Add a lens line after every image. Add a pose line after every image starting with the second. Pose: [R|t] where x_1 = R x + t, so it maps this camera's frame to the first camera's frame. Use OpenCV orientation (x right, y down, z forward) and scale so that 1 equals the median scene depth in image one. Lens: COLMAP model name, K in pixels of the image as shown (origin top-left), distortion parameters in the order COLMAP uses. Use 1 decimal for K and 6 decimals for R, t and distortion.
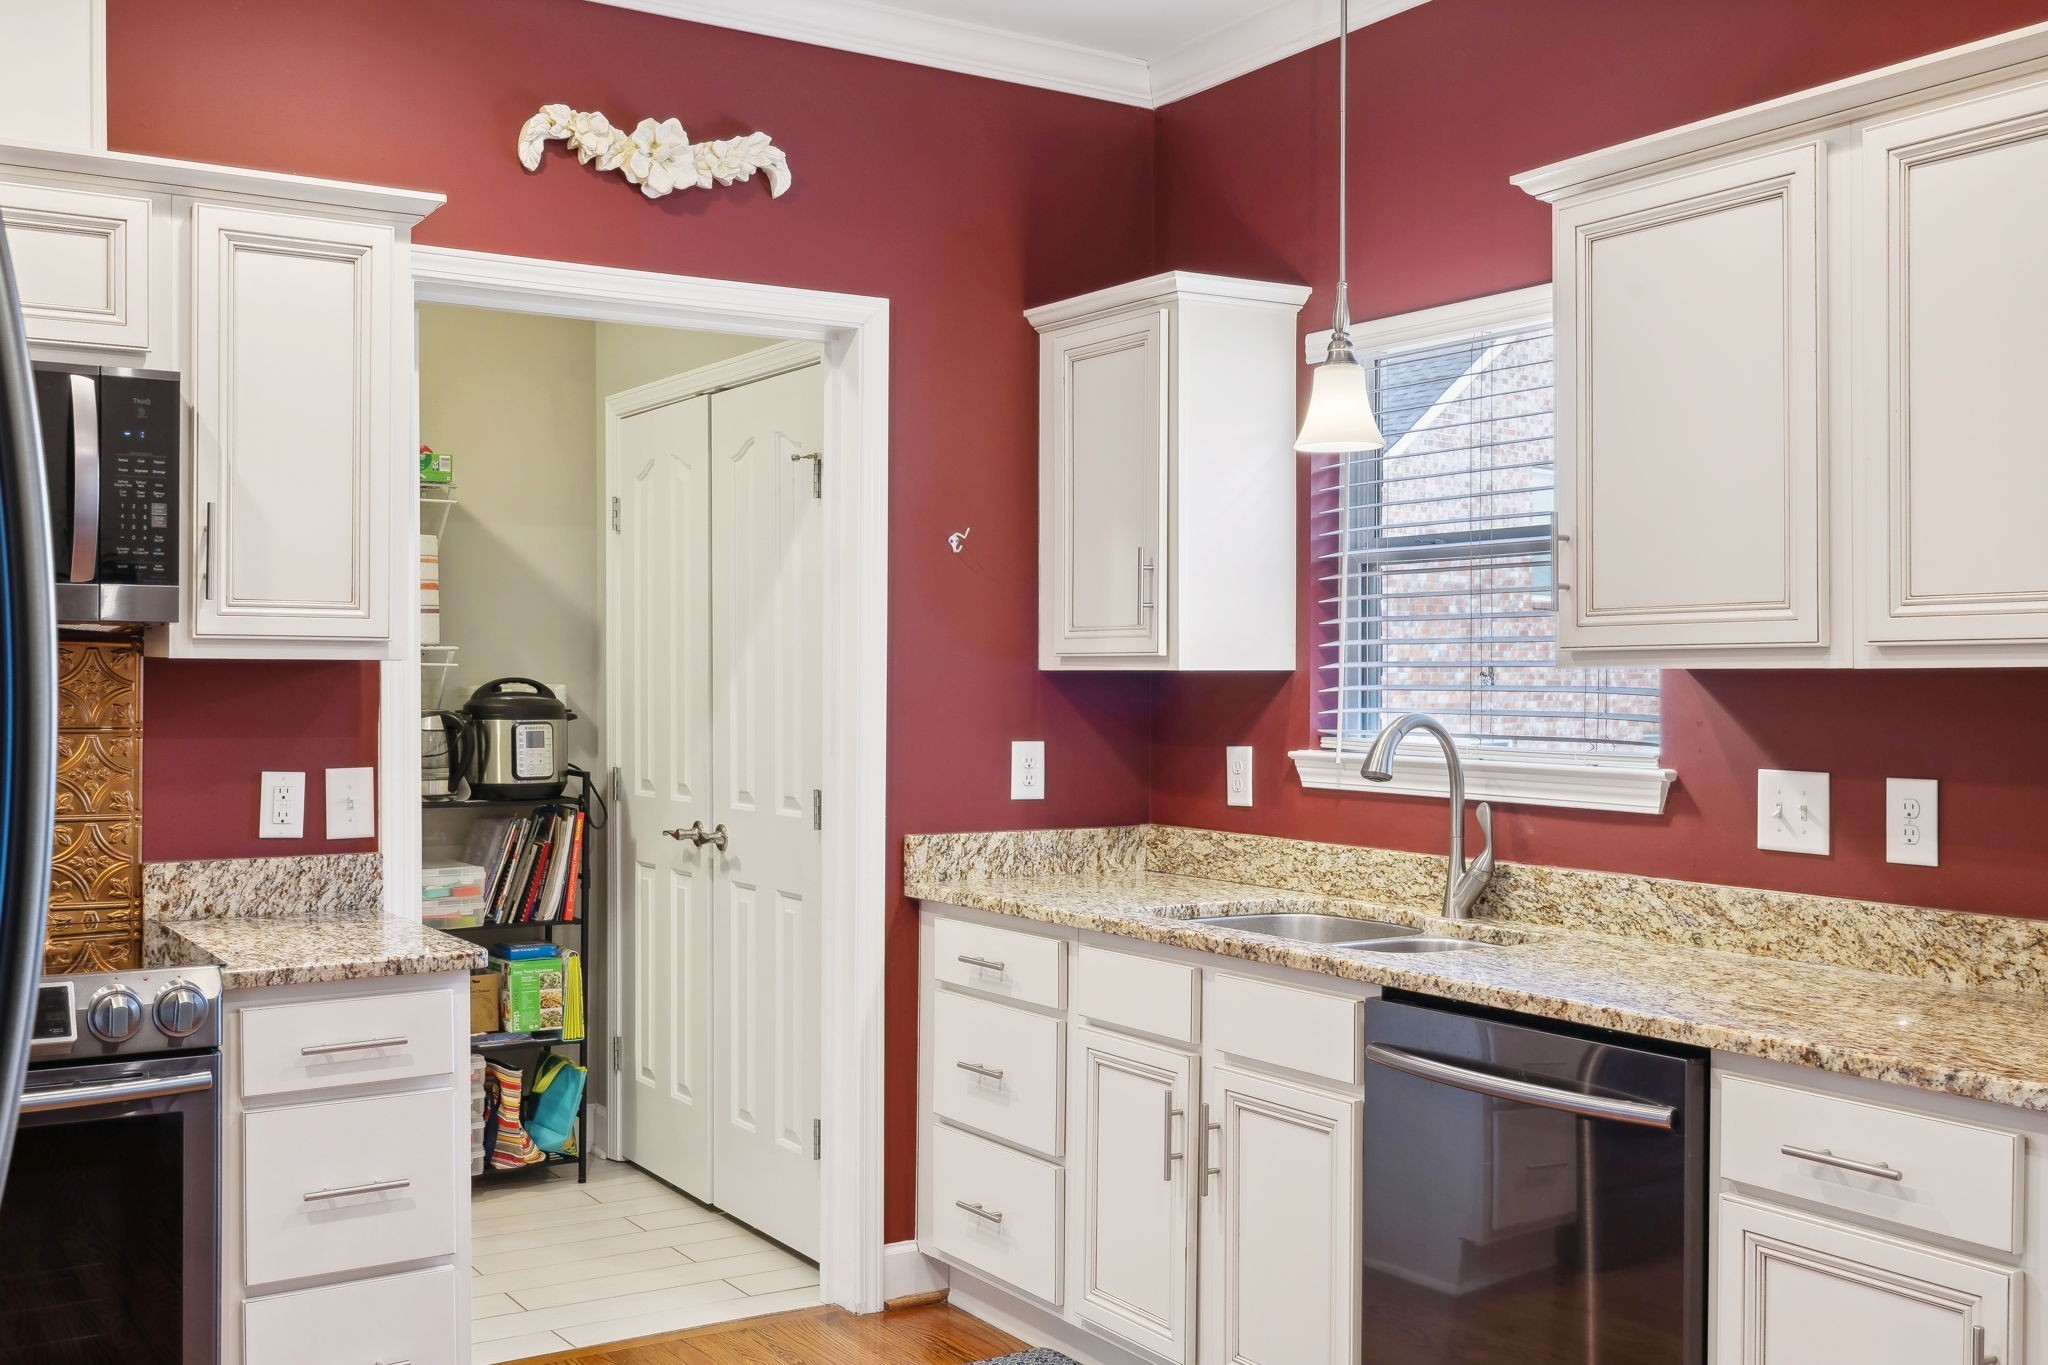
lens RADIAL K [[2037.8, 0, 1019.7], [0, 2037.8, 697.5], [0, 0, 1]] dist [0.000710, 0.006011]
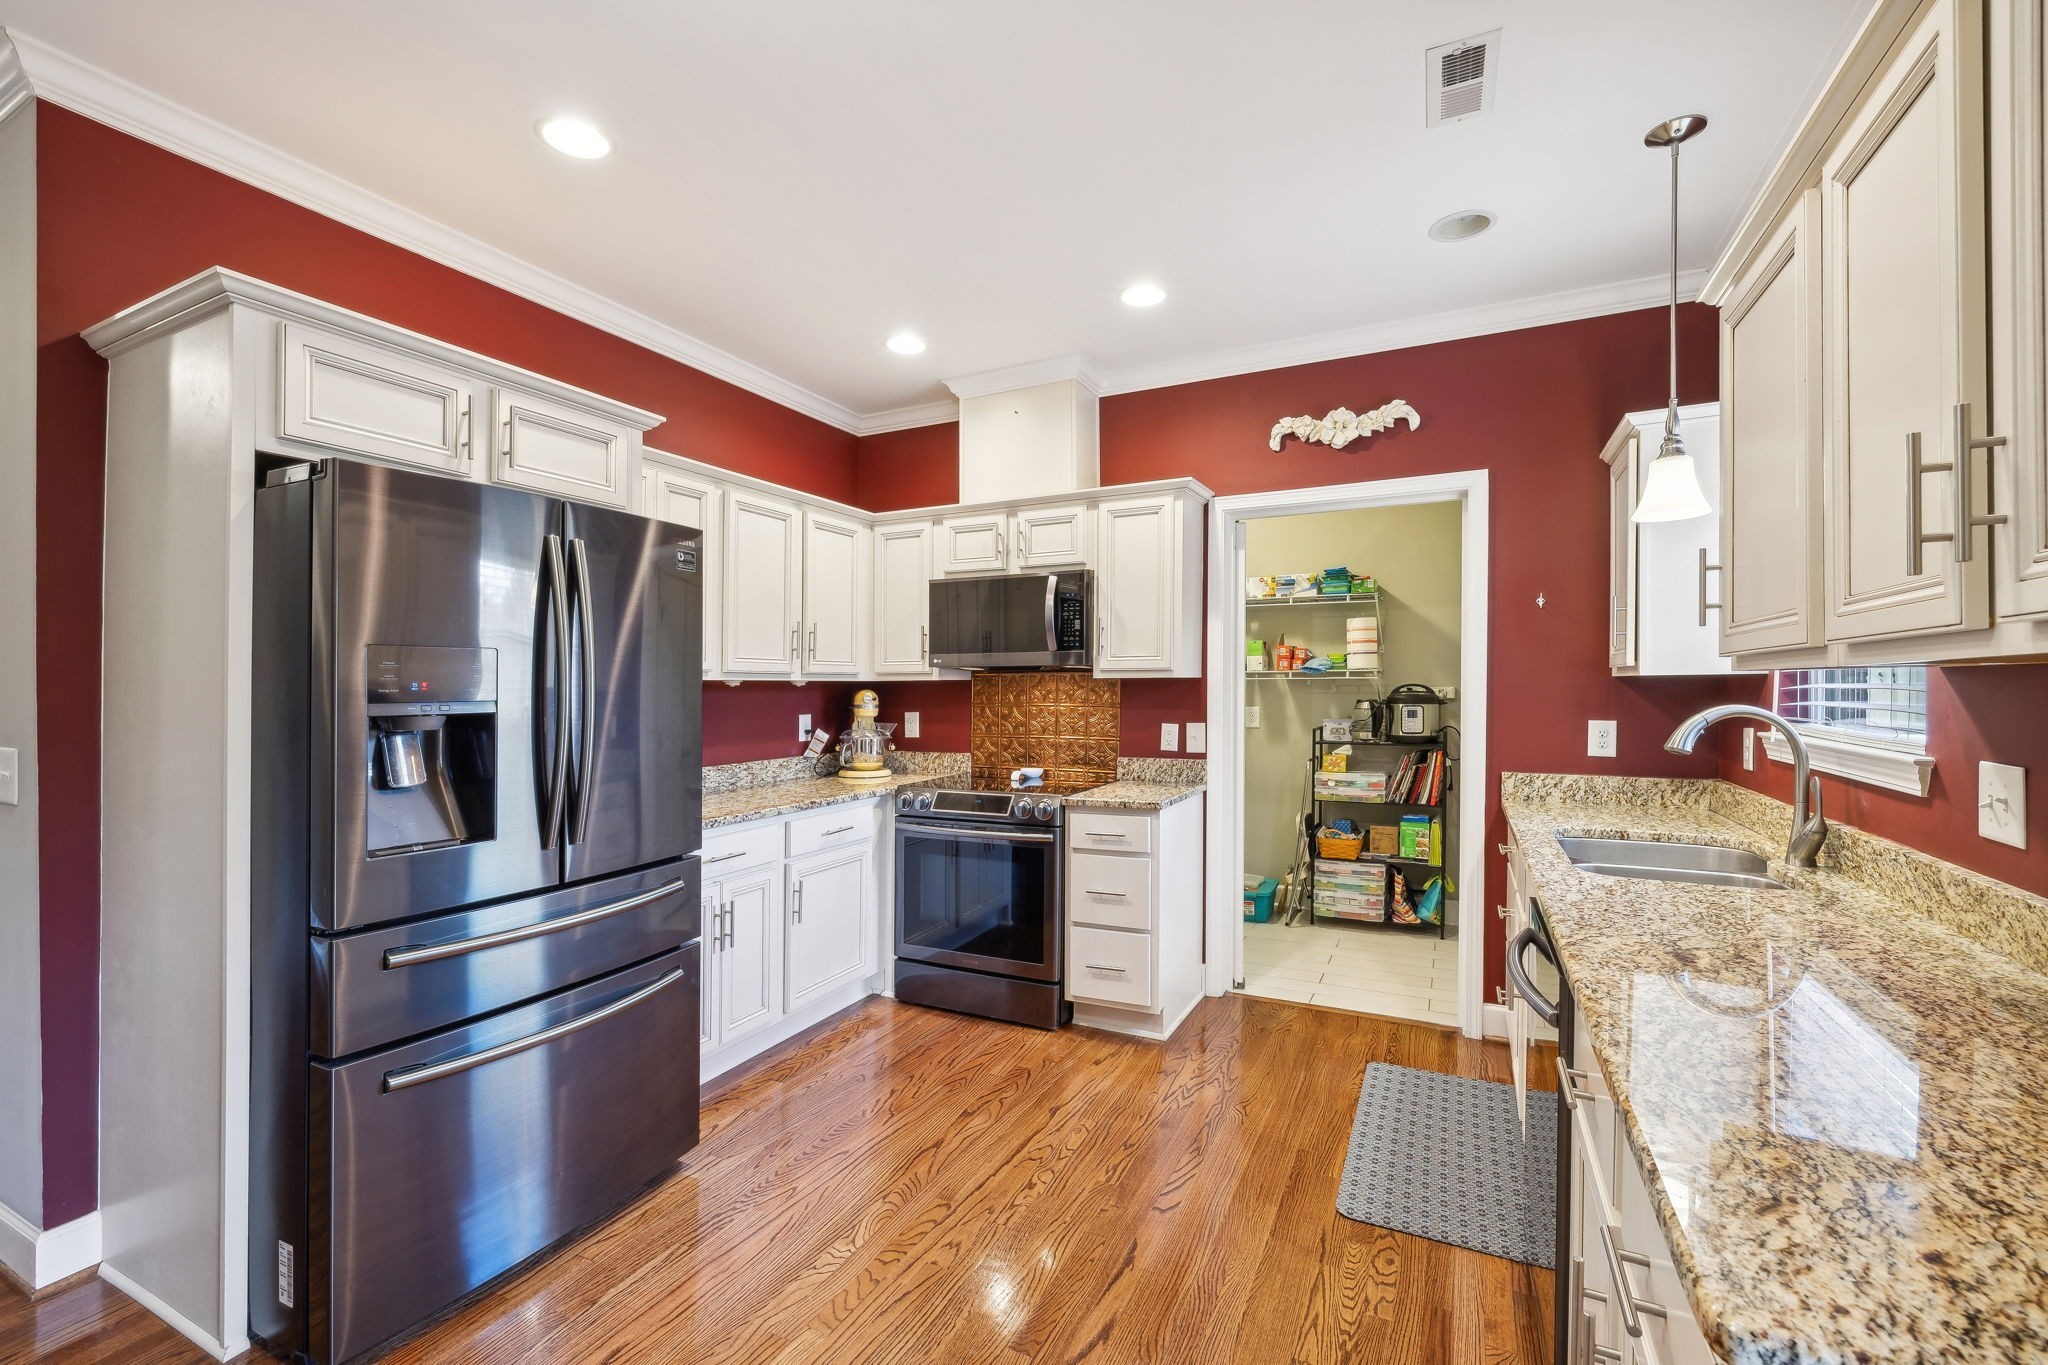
lens RADIAL K [[879.0, 0, 1011.9], [0, 879.0, 676.0], [0, 0, 1]] dist [-0.001296, 0.000077]
pose [[0.510896, -0.016892, -0.859477, 0.442332], [-0.000179, 0.999805, -0.019756, 0.000161], [0.859643, 0.010248, 0.510793, 0.295421]]
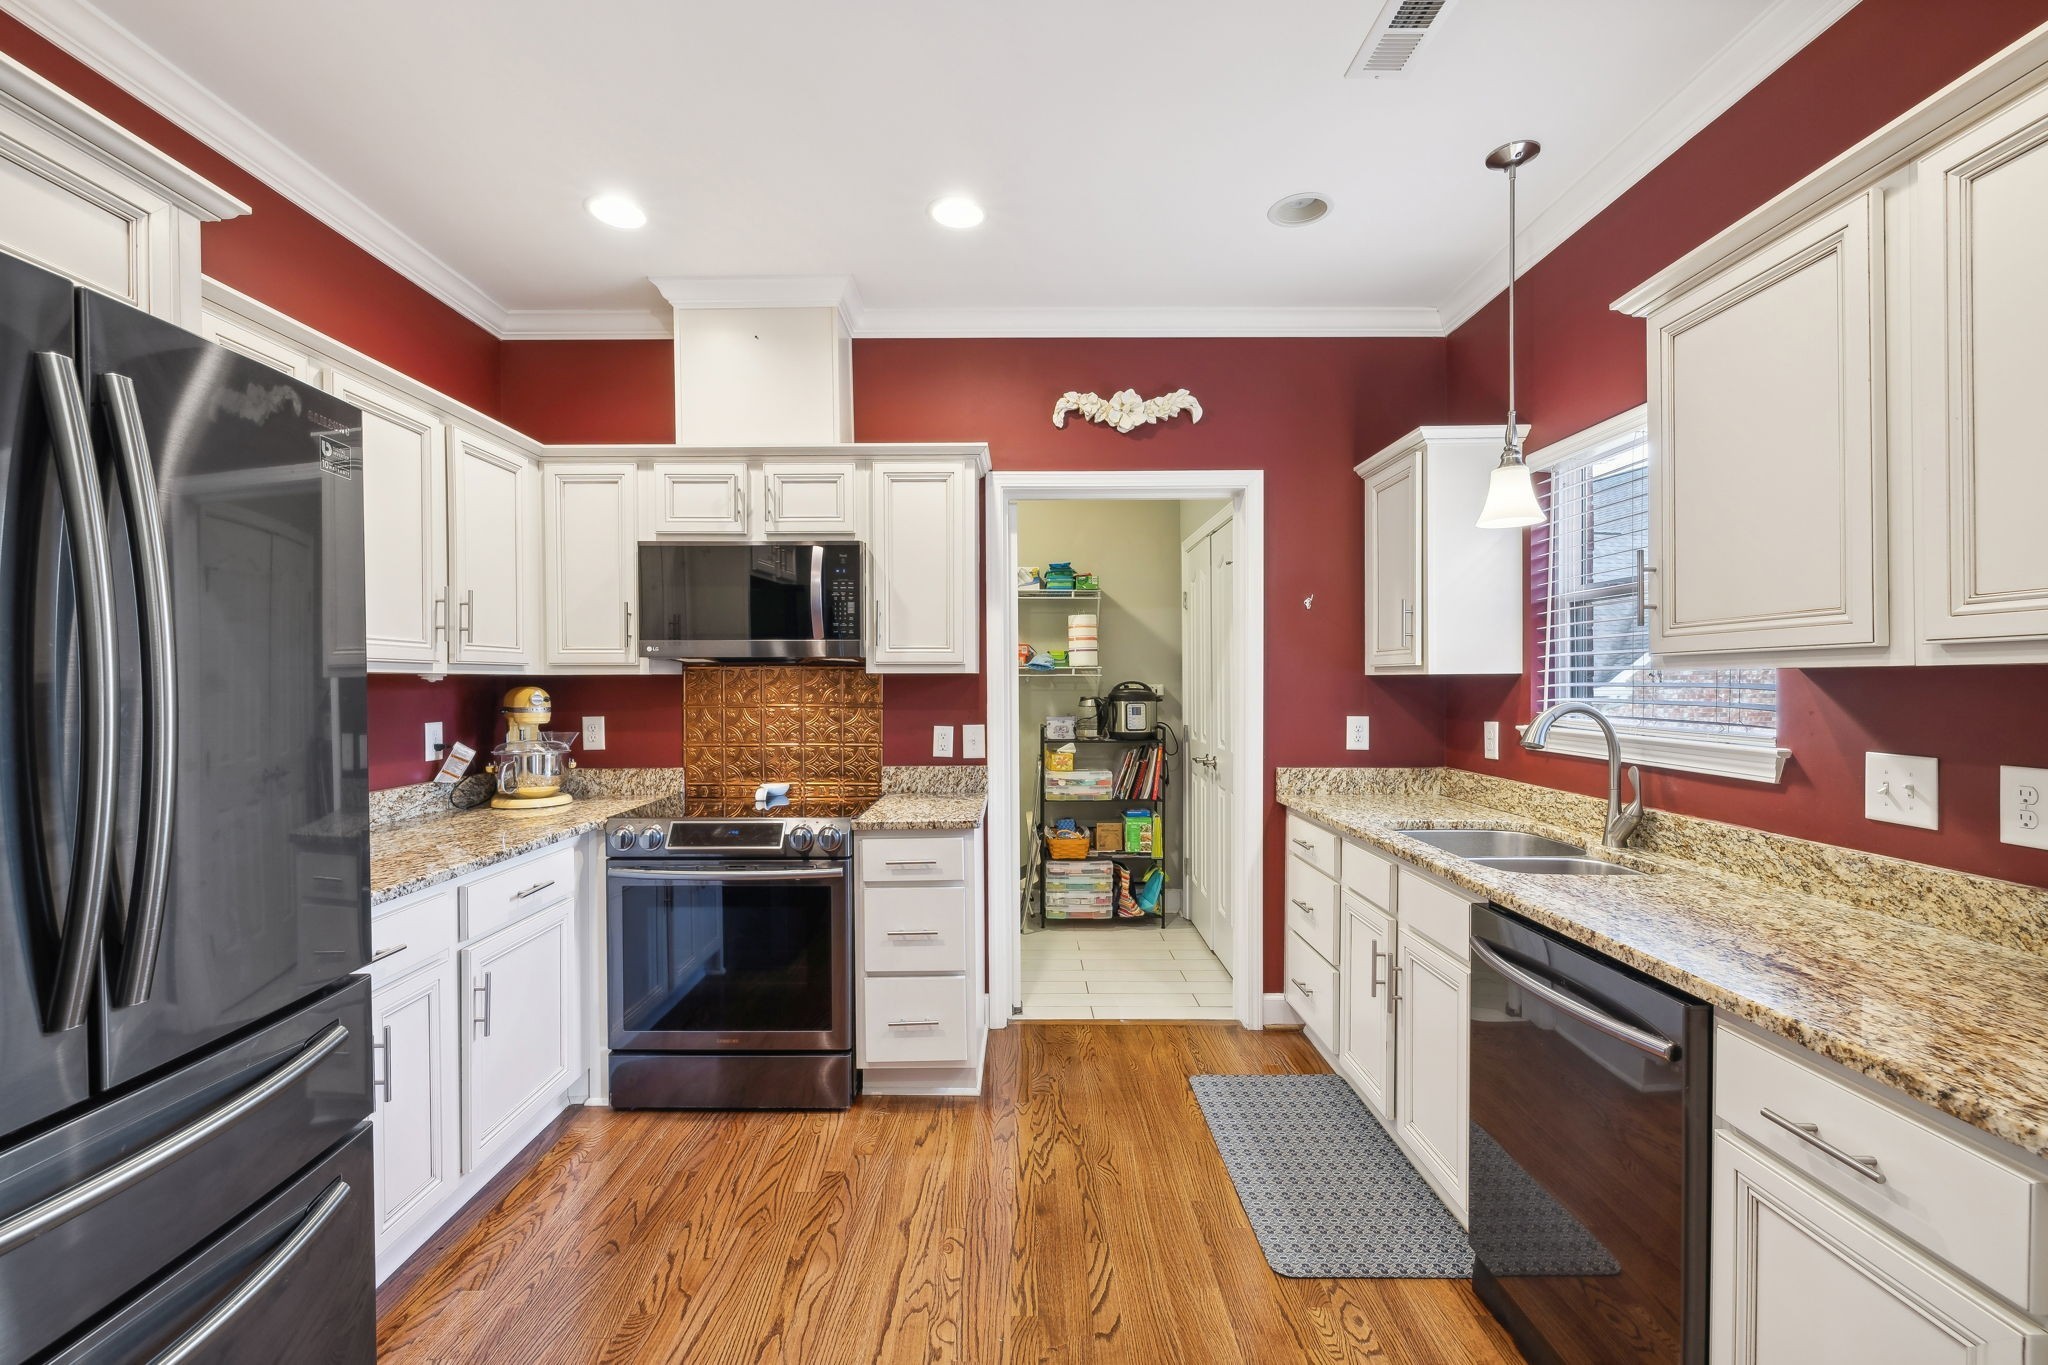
lens RADIAL K [[875.7, 0, 1014.3], [0, 875.7, 689.8], [0, 0, 1]] dist [-0.000358, 0.000906]
pose [[0.841828, -0.000699, -0.539746, 0.194141], [0.000773, 1.000000, -0.000089, -0.001340], [0.539746, -0.000342, 0.841828, 0.263427]]
